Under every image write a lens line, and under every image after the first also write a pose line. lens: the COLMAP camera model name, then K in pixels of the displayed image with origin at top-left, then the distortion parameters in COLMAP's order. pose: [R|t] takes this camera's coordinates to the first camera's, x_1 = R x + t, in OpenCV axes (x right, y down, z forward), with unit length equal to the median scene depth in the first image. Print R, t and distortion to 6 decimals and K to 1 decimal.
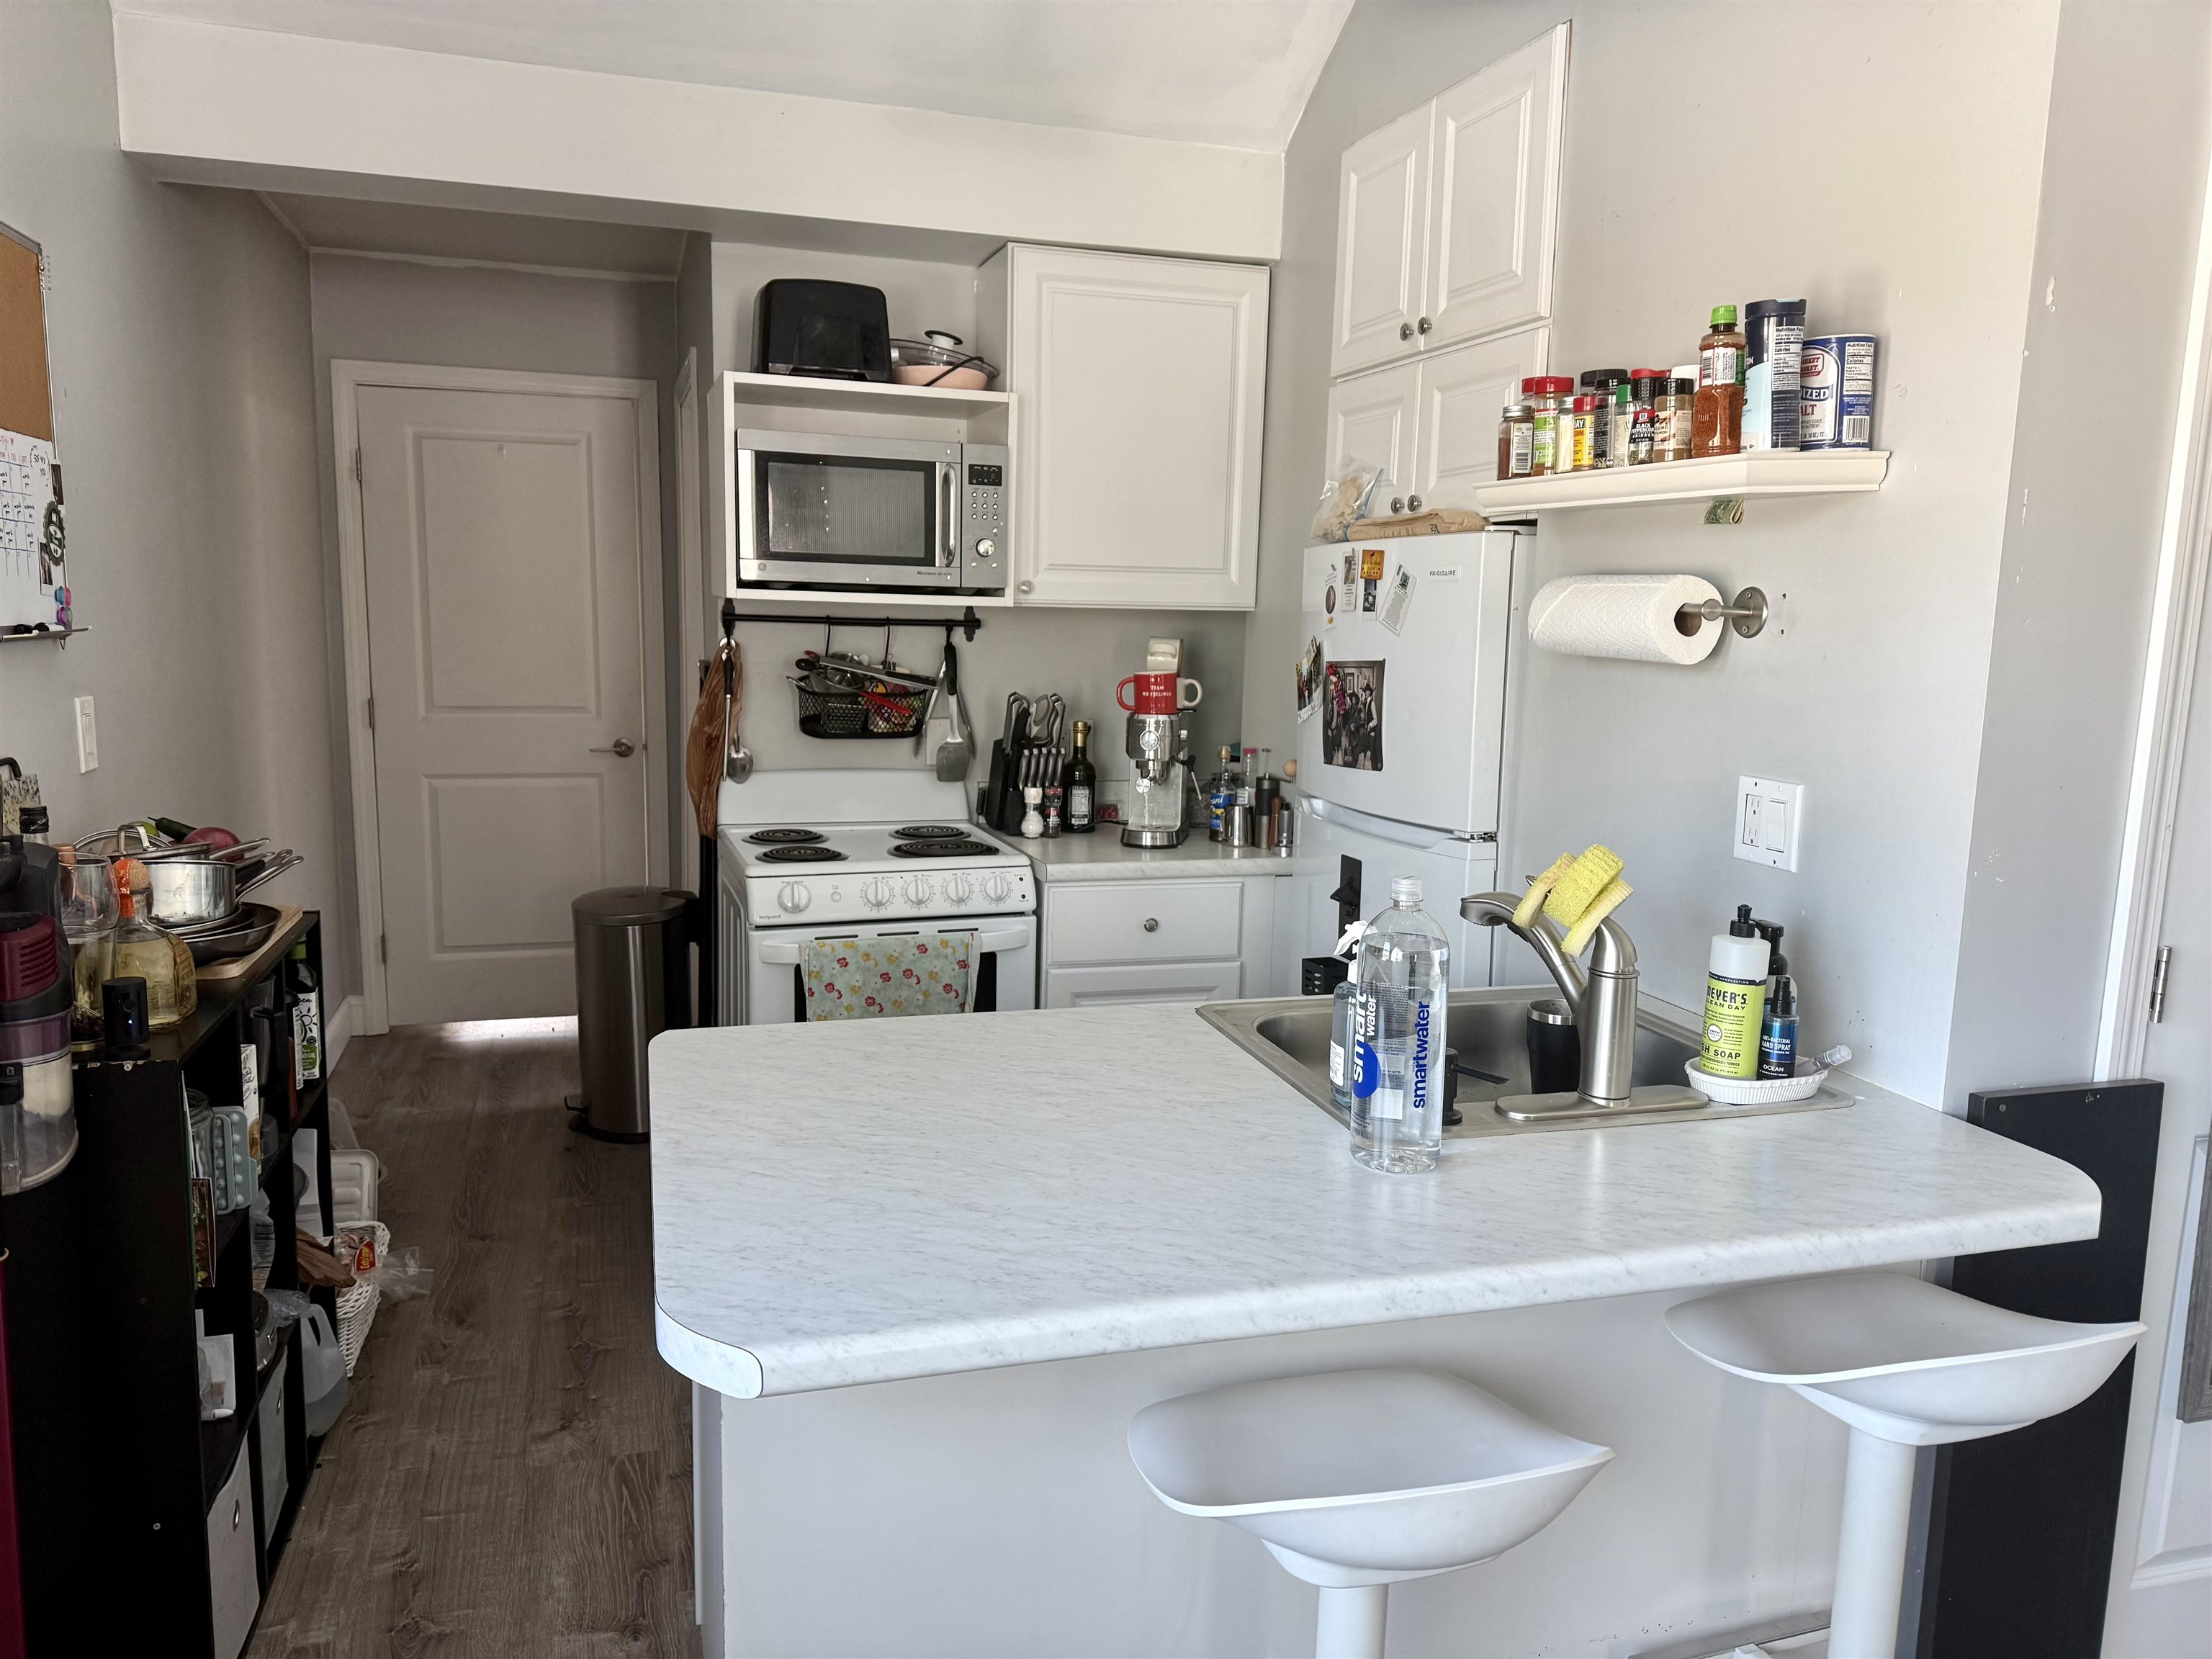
lens RADIAL K [[1571.7, 0, 1103.6], [0, 1571.7, 840.1], [0, 0, 1]] dist [0.028597, -0.002228]
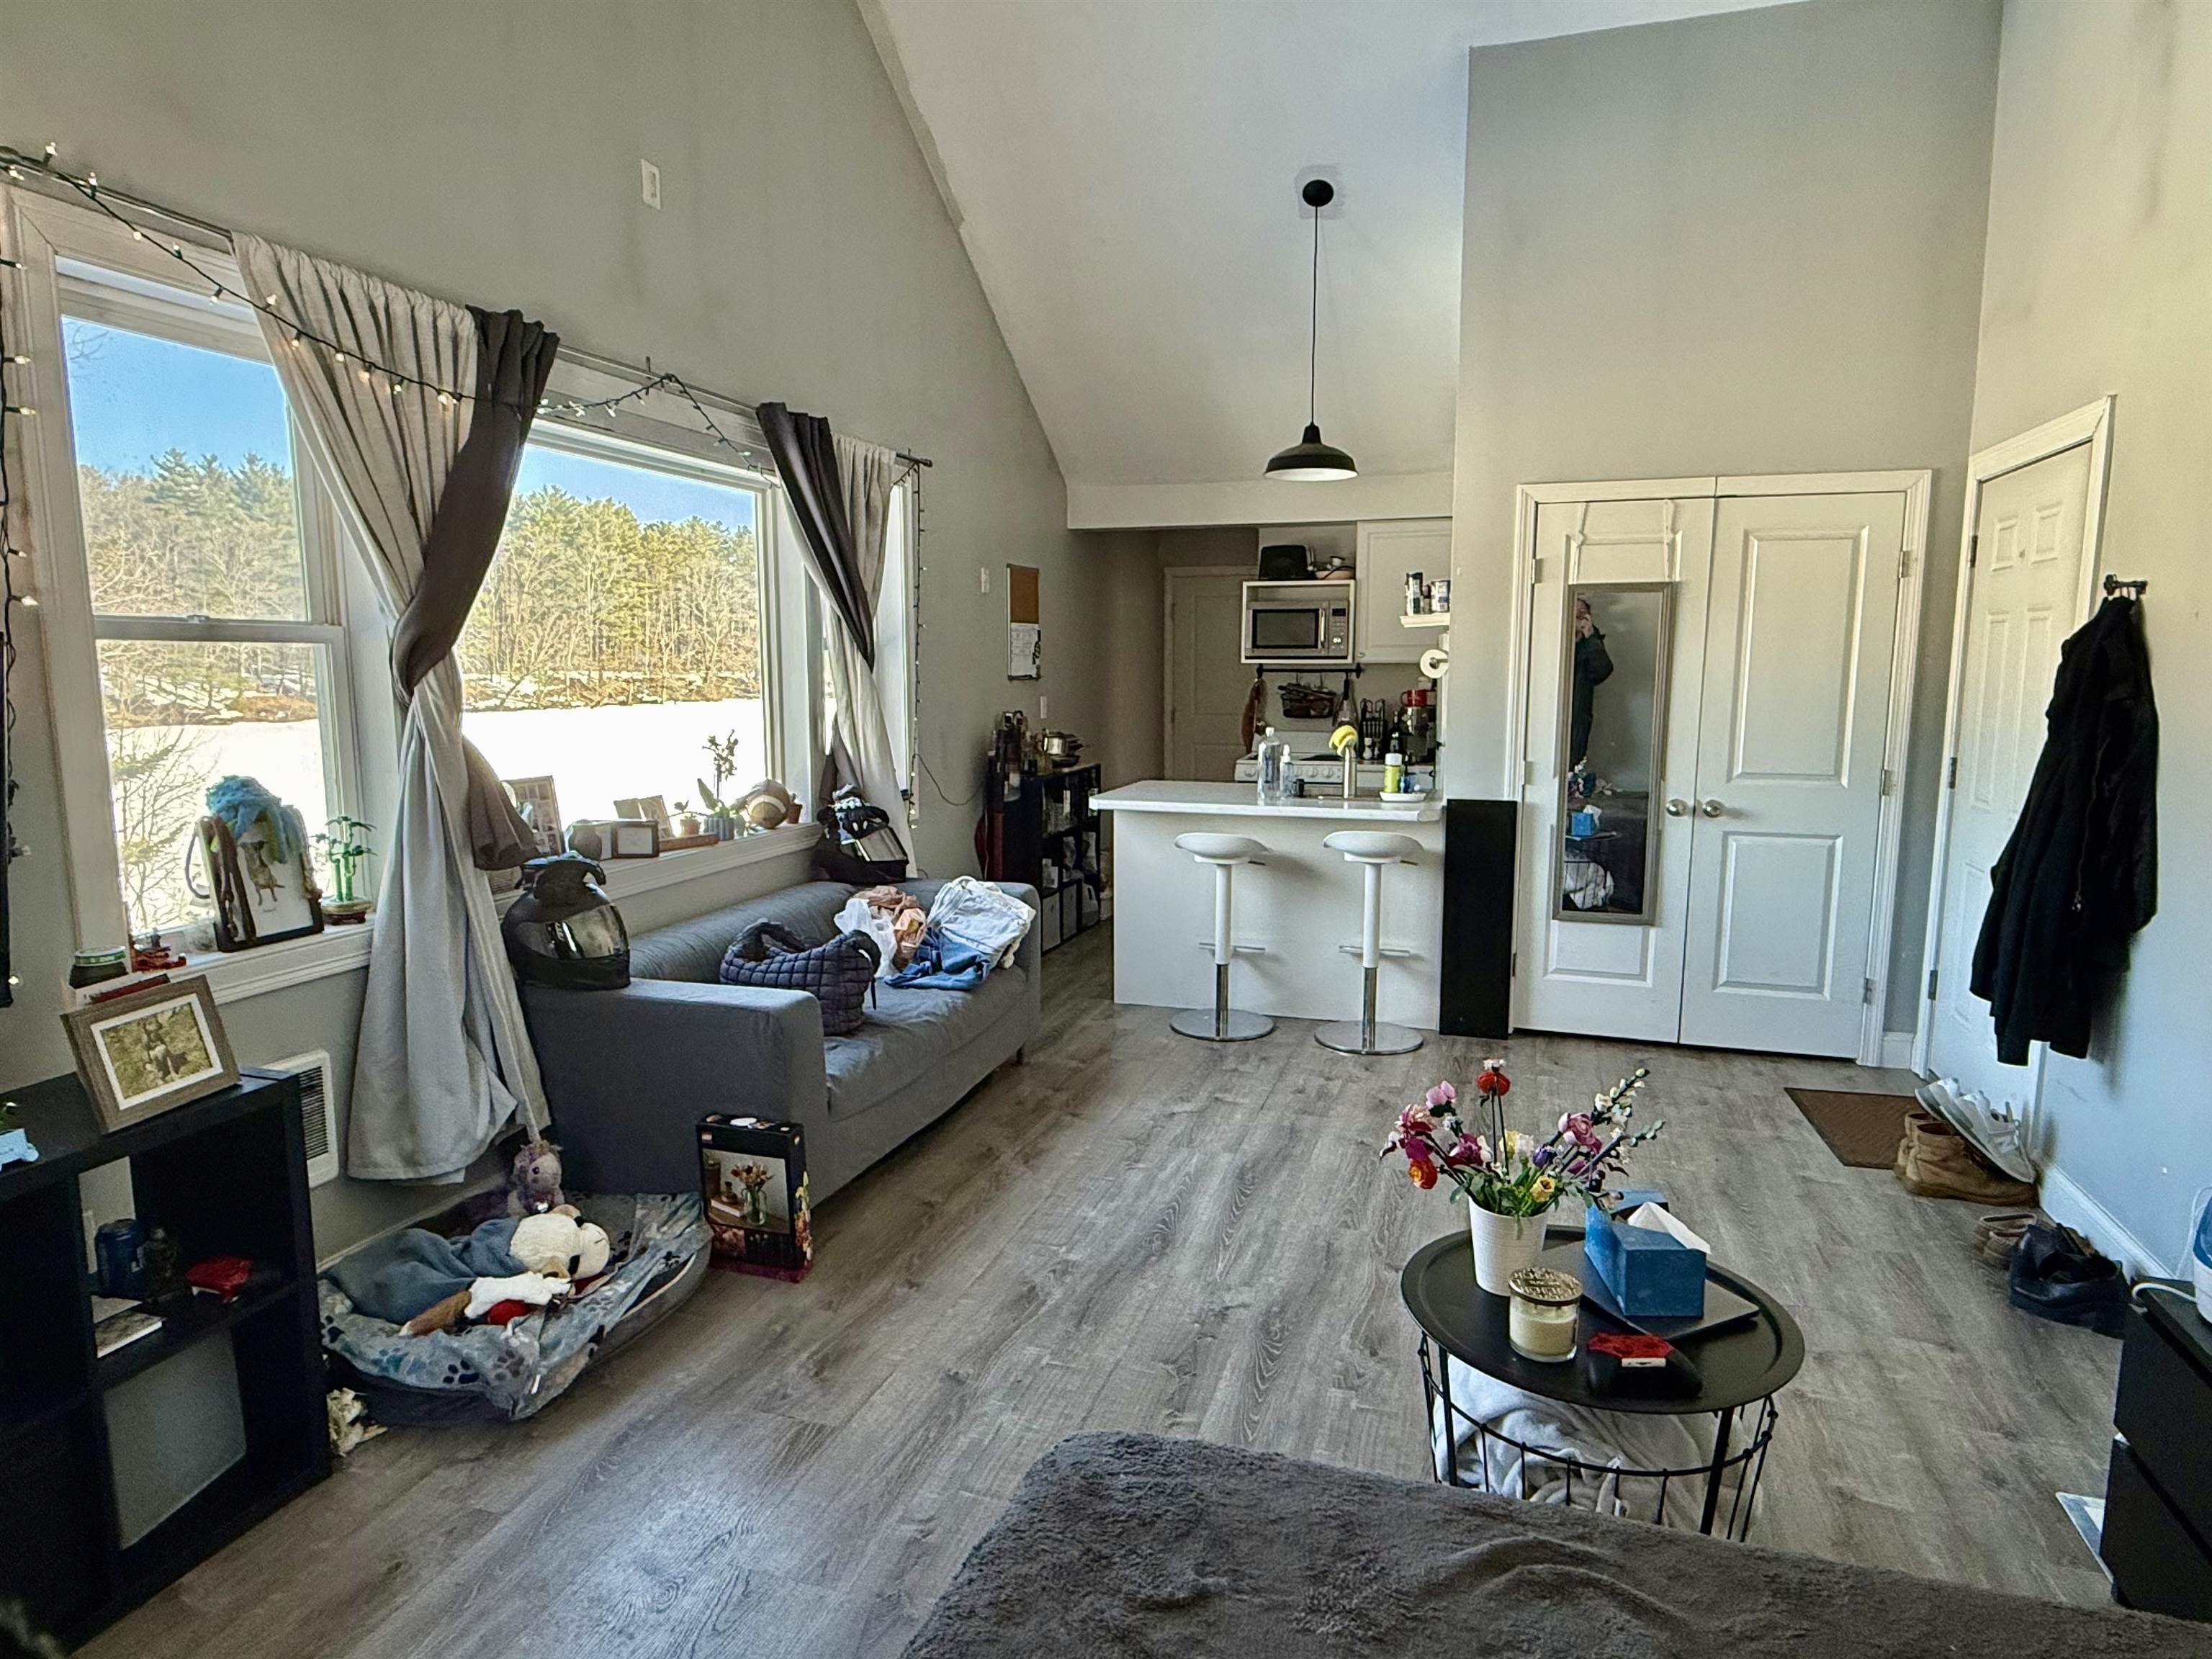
lens RADIAL K [[1278.8, 0, 1106.8], [0, 1278.8, 829.6], [0, 0, 1]] dist [-0.001148, -0.000034]
pose [[0.825533, 0.051435, -0.562005, 0.831513], [-0.063480, 0.997981, -0.001910, 0.154601], [0.560772, 0.037253, 0.827132, -0.958728]]
